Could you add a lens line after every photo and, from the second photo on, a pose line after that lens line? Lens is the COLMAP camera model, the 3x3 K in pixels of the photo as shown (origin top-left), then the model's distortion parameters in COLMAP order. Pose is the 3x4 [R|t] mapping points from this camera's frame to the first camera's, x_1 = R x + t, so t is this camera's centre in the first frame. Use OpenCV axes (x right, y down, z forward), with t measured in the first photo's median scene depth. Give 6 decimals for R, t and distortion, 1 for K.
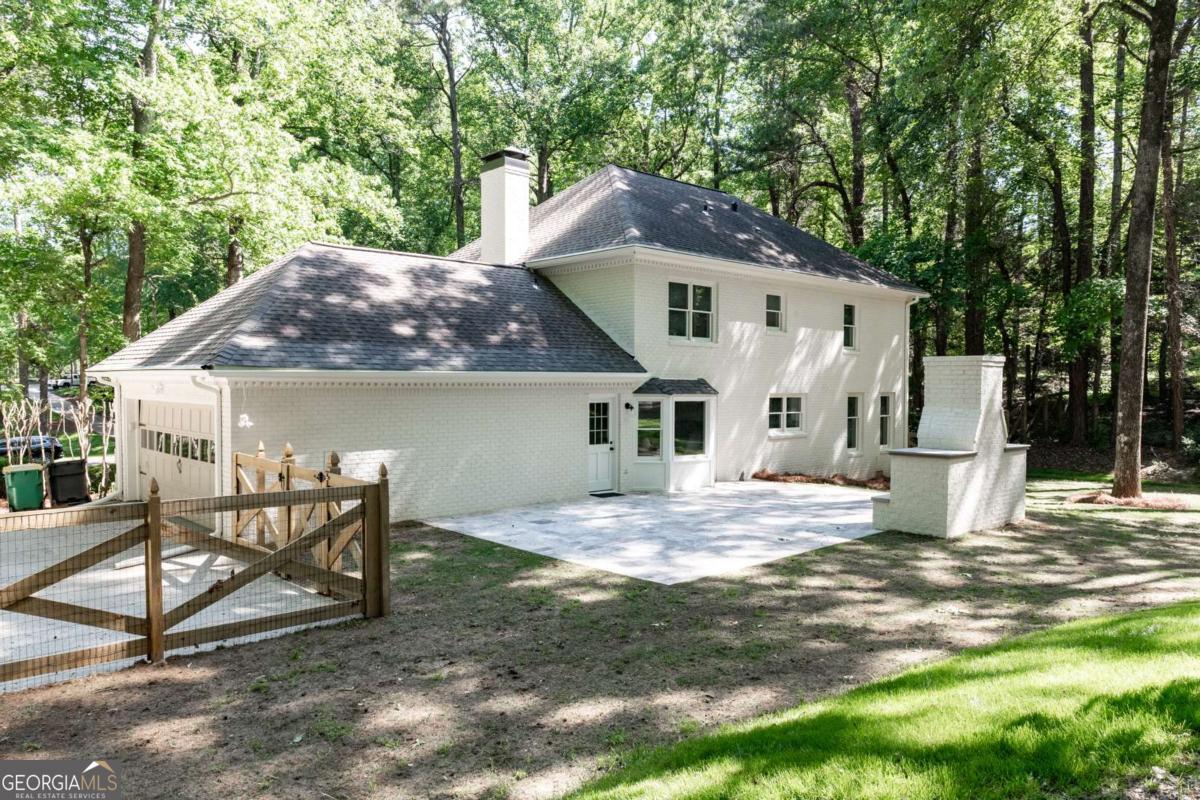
lens RADIAL K [[836.8, 0, 651.0], [0, 836.8, 421.9], [0, 0, 1]] dist [0.007114, -0.005645]
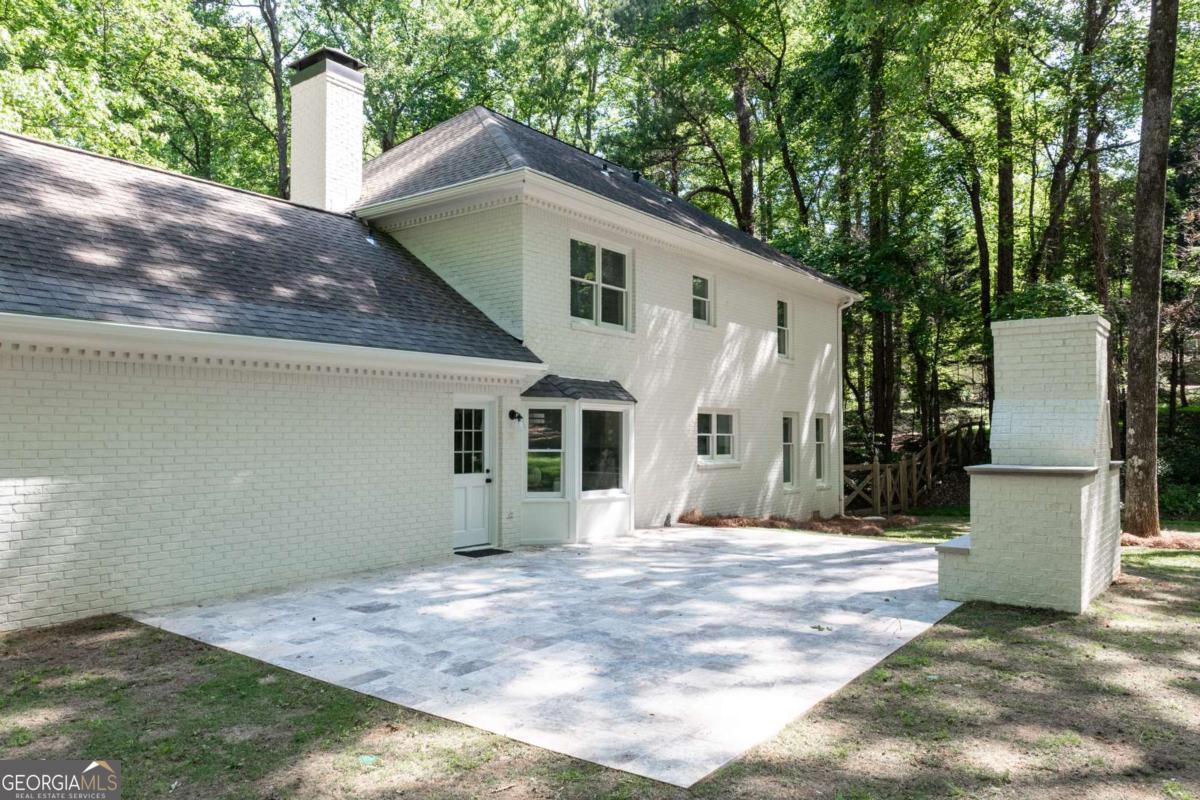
lens RADIAL K [[836.8, 0, 626.1], [0, 836.8, 412.8], [0, 0, 1]] dist [0.007114, -0.005645]
pose [[0.989154, -0.002217, 0.146867, -0.033256], [0.012390, 0.997582, -0.068384, 0.023269], [-0.146360, 0.069462, 0.986790, 0.308397]]
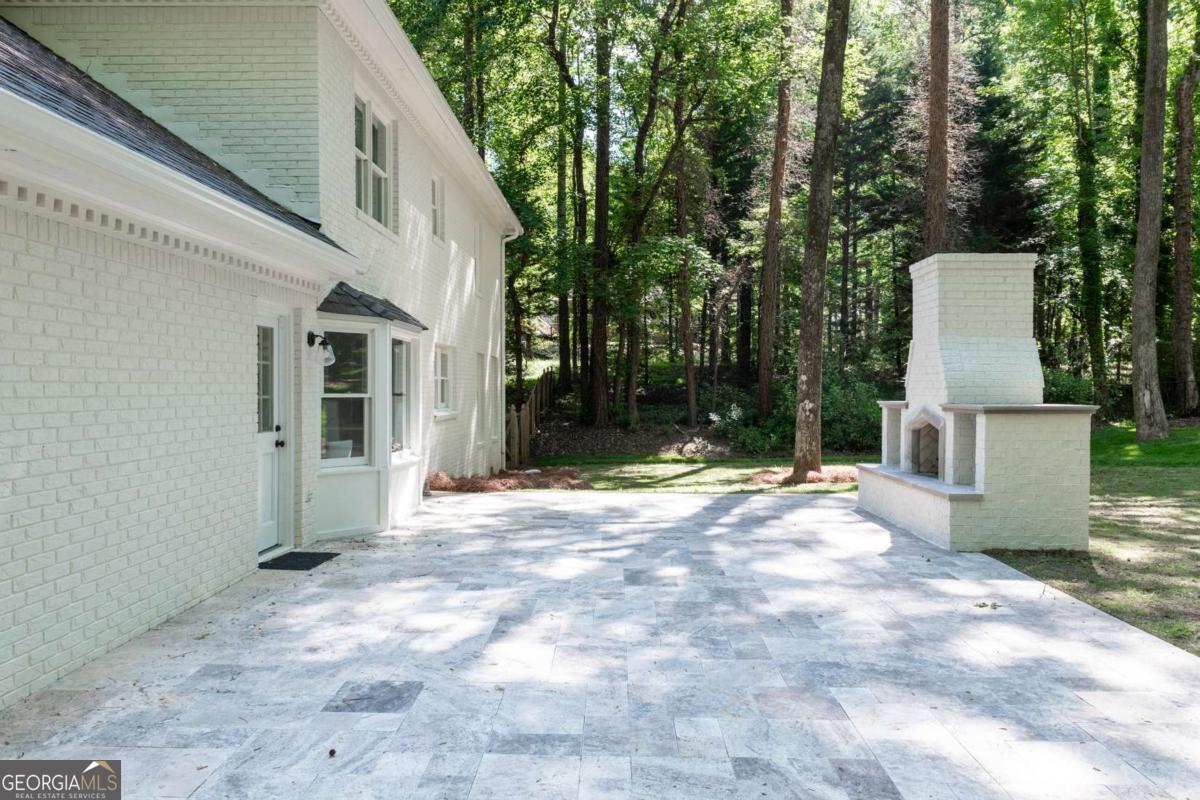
lens RADIAL K [[836.8, 0, 604.6], [0, 836.8, 397.7], [0, 0, 1]] dist [0.007114, -0.005645]
pose [[0.709238, -0.012046, 0.704866, -0.203156], [0.034111, 0.999269, -0.017245, 0.020498], [-0.704144, 0.036274, 0.709131, 0.552609]]
